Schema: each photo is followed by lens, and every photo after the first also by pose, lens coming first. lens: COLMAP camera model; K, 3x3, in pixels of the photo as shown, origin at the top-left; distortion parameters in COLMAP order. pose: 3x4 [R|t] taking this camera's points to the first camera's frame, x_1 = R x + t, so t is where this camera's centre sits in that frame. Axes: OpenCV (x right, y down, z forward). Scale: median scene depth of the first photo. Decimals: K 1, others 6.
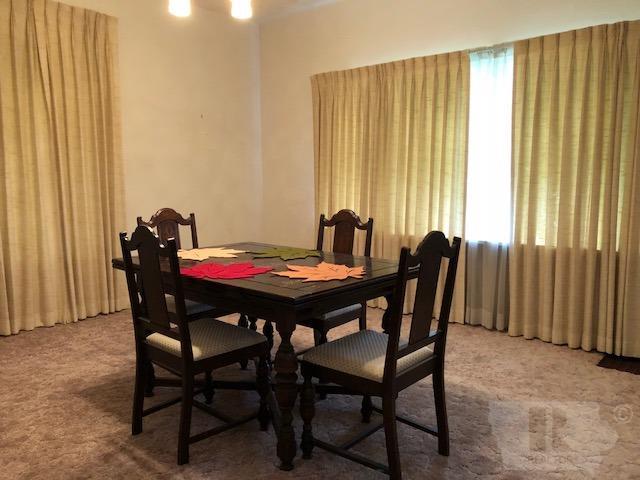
lens RADIAL K [[520.7, 0, 315.9], [0, 520.7, 236.2], [0, 0, 1]] dist [0.042649, -0.037940]
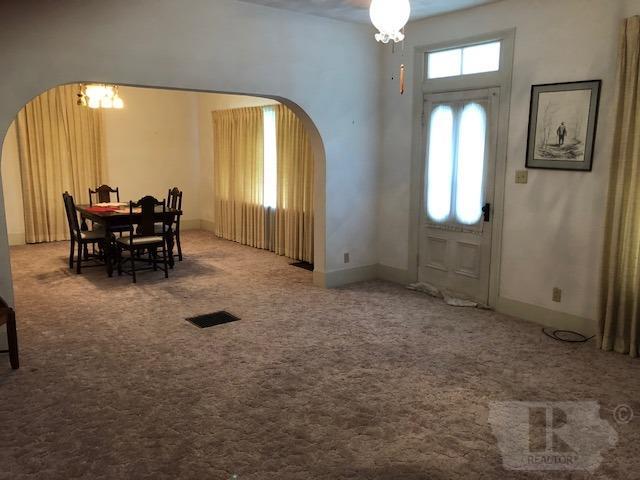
lens RADIAL K [[520.7, 0, 306.6], [0, 520.7, 239.7], [0, 0, 1]] dist [0.042649, -0.037940]
pose [[0.980615, 0.044630, -0.190792, 0.882320], [-0.033723, 0.997626, 0.060037, 0.015504], [0.193018, -0.052439, 0.979793, -0.918657]]
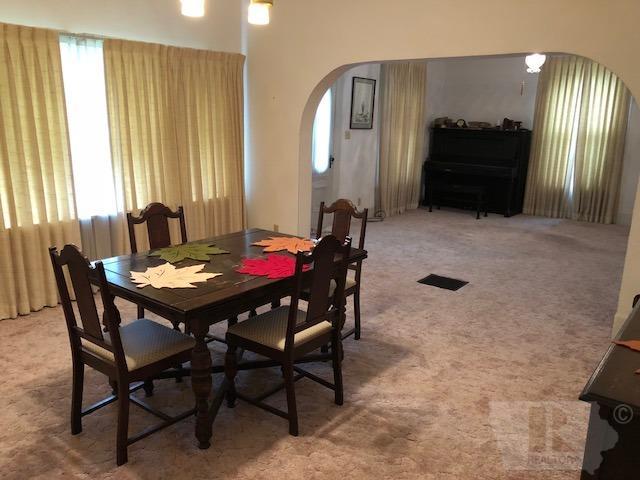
lens RADIAL K [[520.7, 0, 313.2], [0, 520.7, 236.8], [0, 0, 1]] dist [0.042649, -0.037940]
pose [[-0.045862, -0.224593, 0.973373, -0.839451], [0.101433, 0.968315, 0.228205, -0.163958], [-0.993785, 0.109198, -0.021628, 0.612207]]
